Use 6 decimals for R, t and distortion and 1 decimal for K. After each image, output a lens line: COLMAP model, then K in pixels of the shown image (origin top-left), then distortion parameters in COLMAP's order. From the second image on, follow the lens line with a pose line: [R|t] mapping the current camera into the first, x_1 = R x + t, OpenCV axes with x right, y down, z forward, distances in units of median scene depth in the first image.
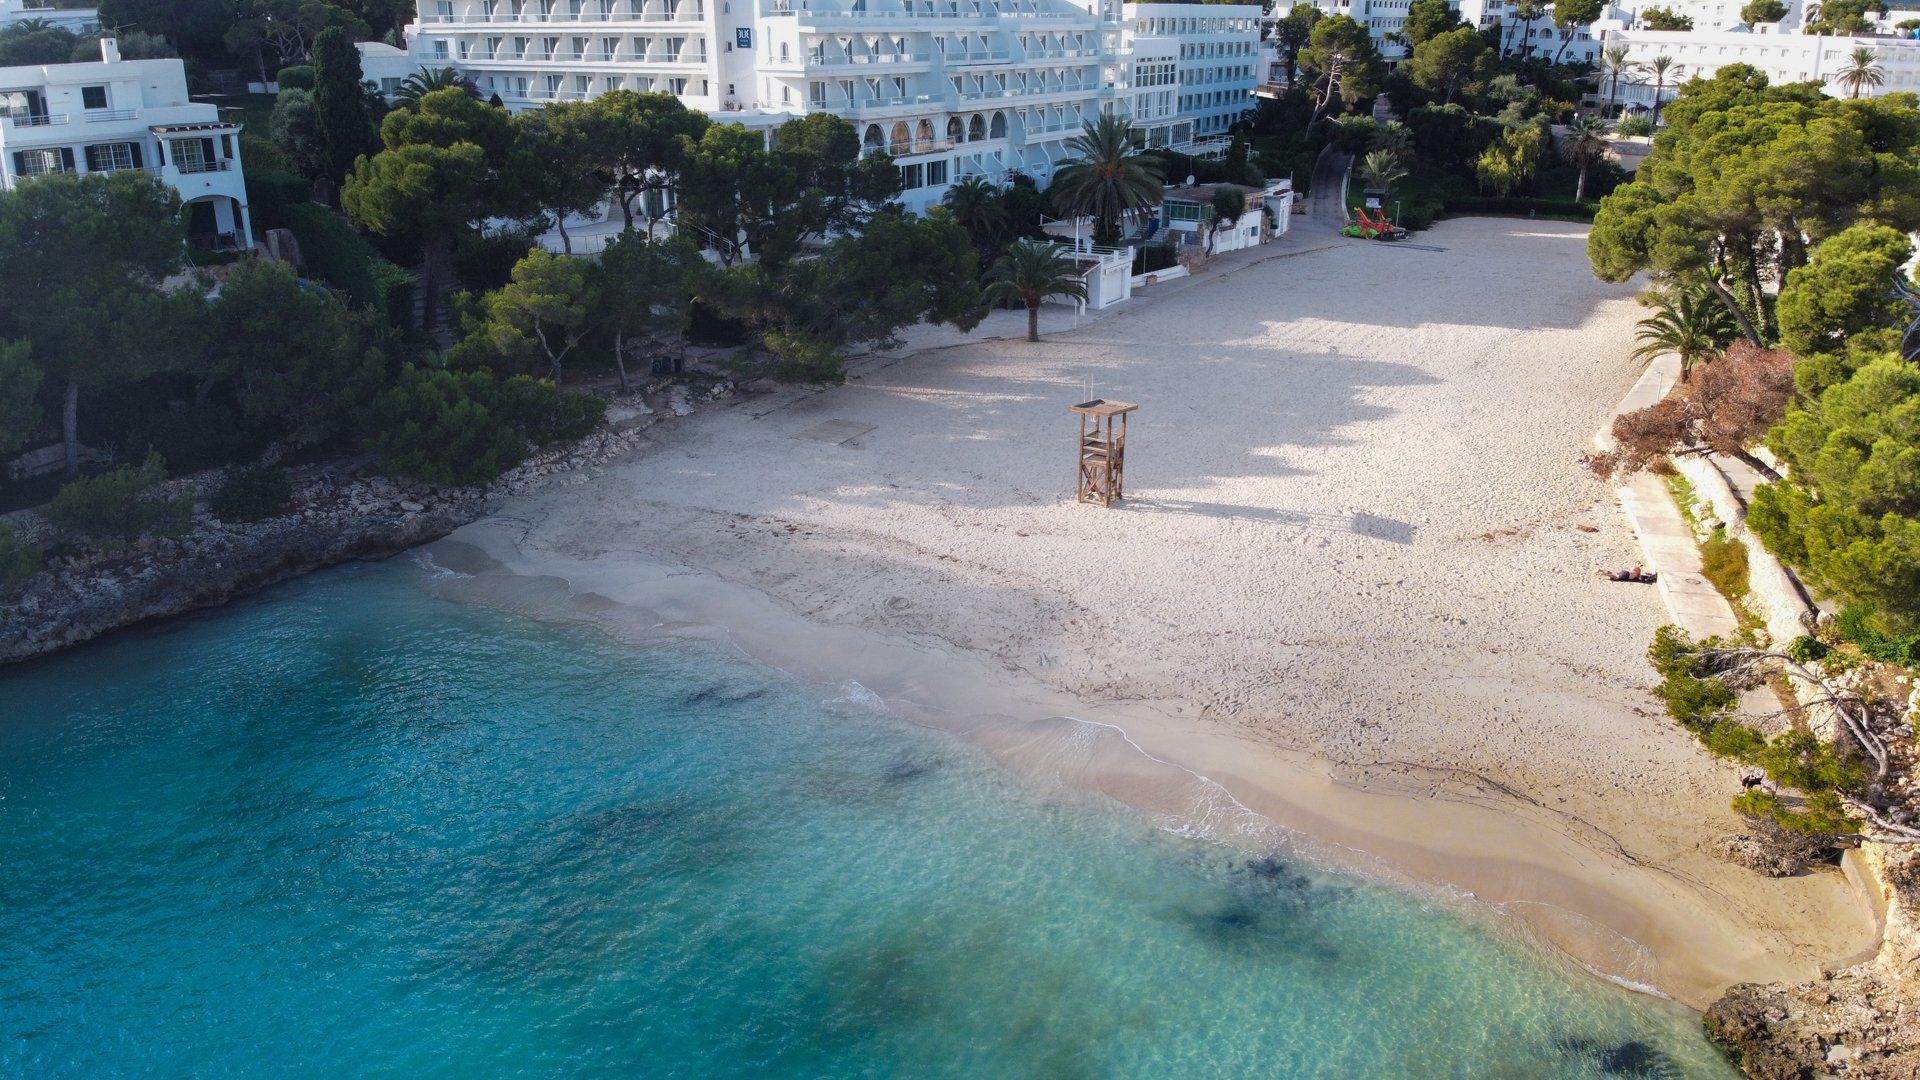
lens RADIAL K [[1524.1, 0, 973.4], [0, 1524.1, 587.7], [0, 0, 1]] dist [-0.007510, -0.087806]
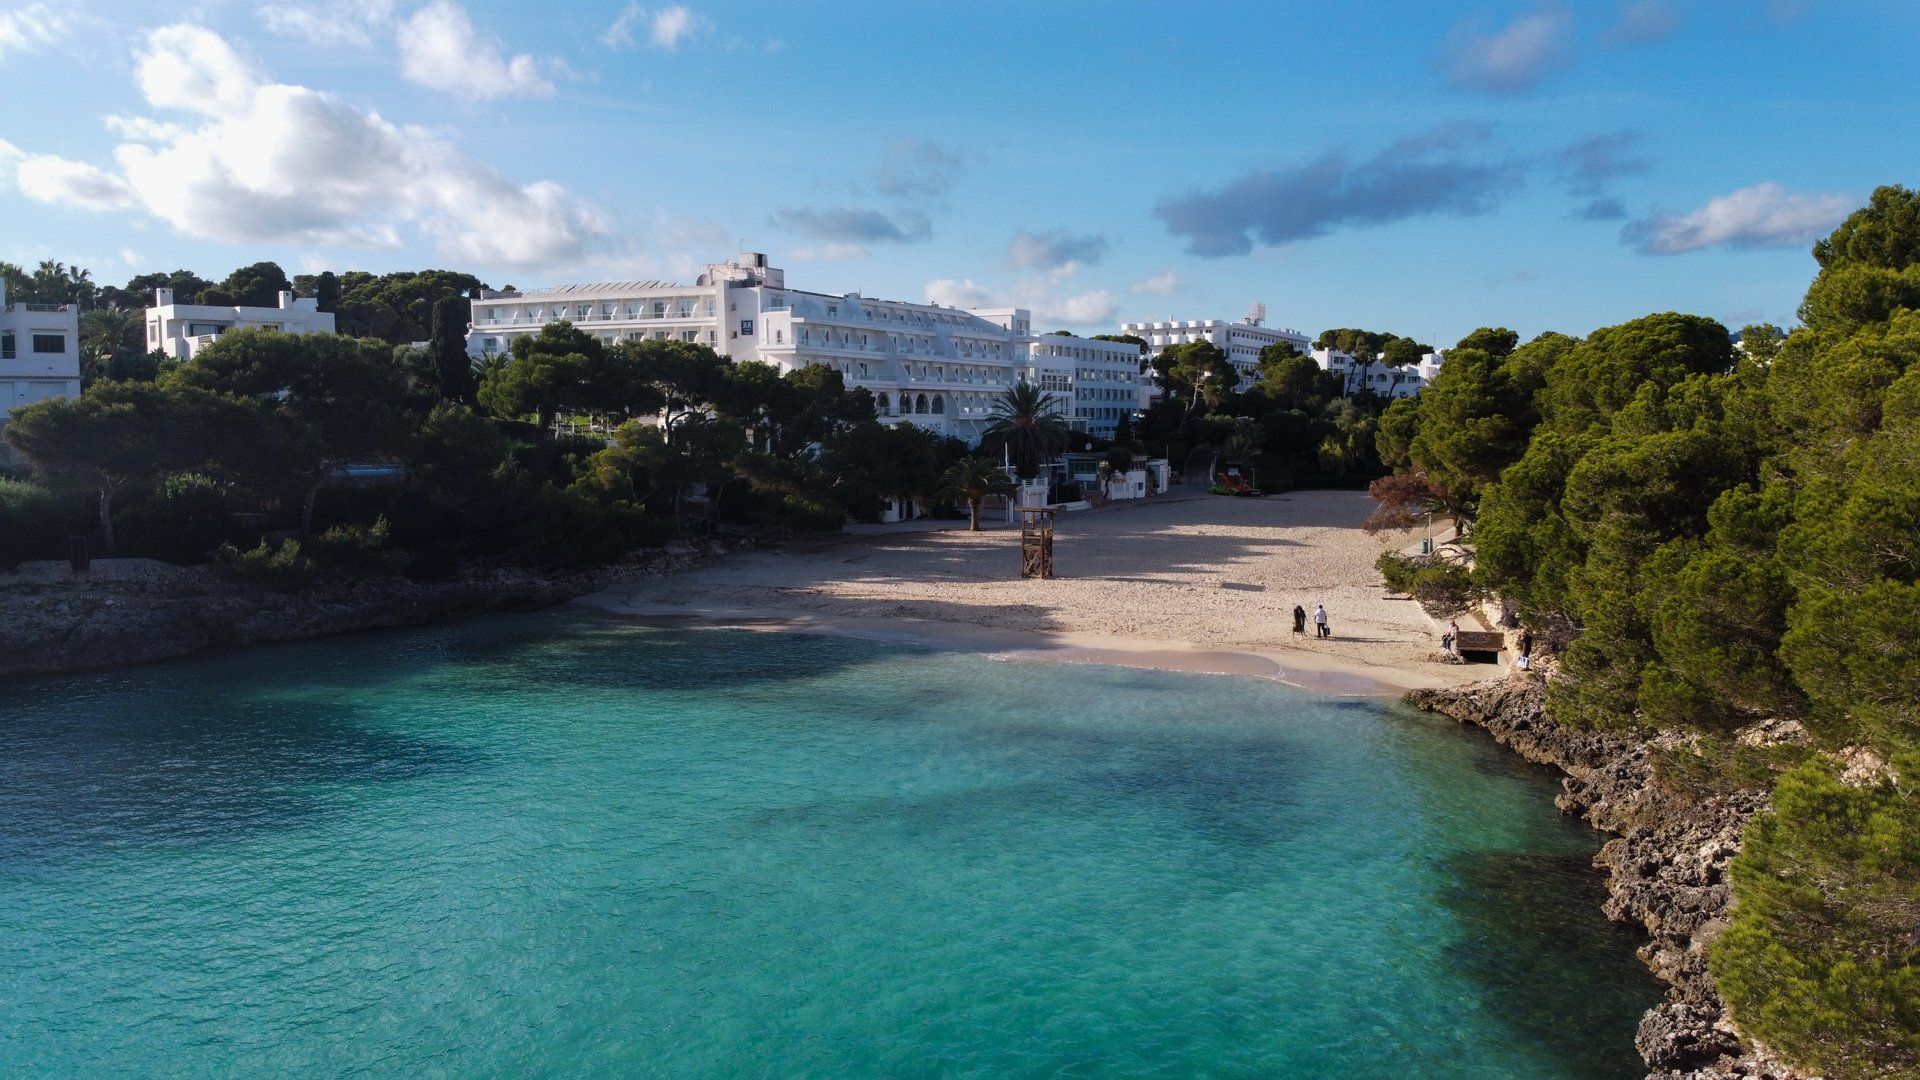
lens RADIAL K [[1524.1, 0, 978.2], [0, 1524.1, 550.5], [0, 0, 1]] dist [-0.007510, -0.087806]
pose [[0.997876, -0.006351, 0.064839, -0.069802], [0.023811, 0.961937, -0.272230, 0.343959], [-0.060642, 0.273196, 0.960045, -0.412690]]
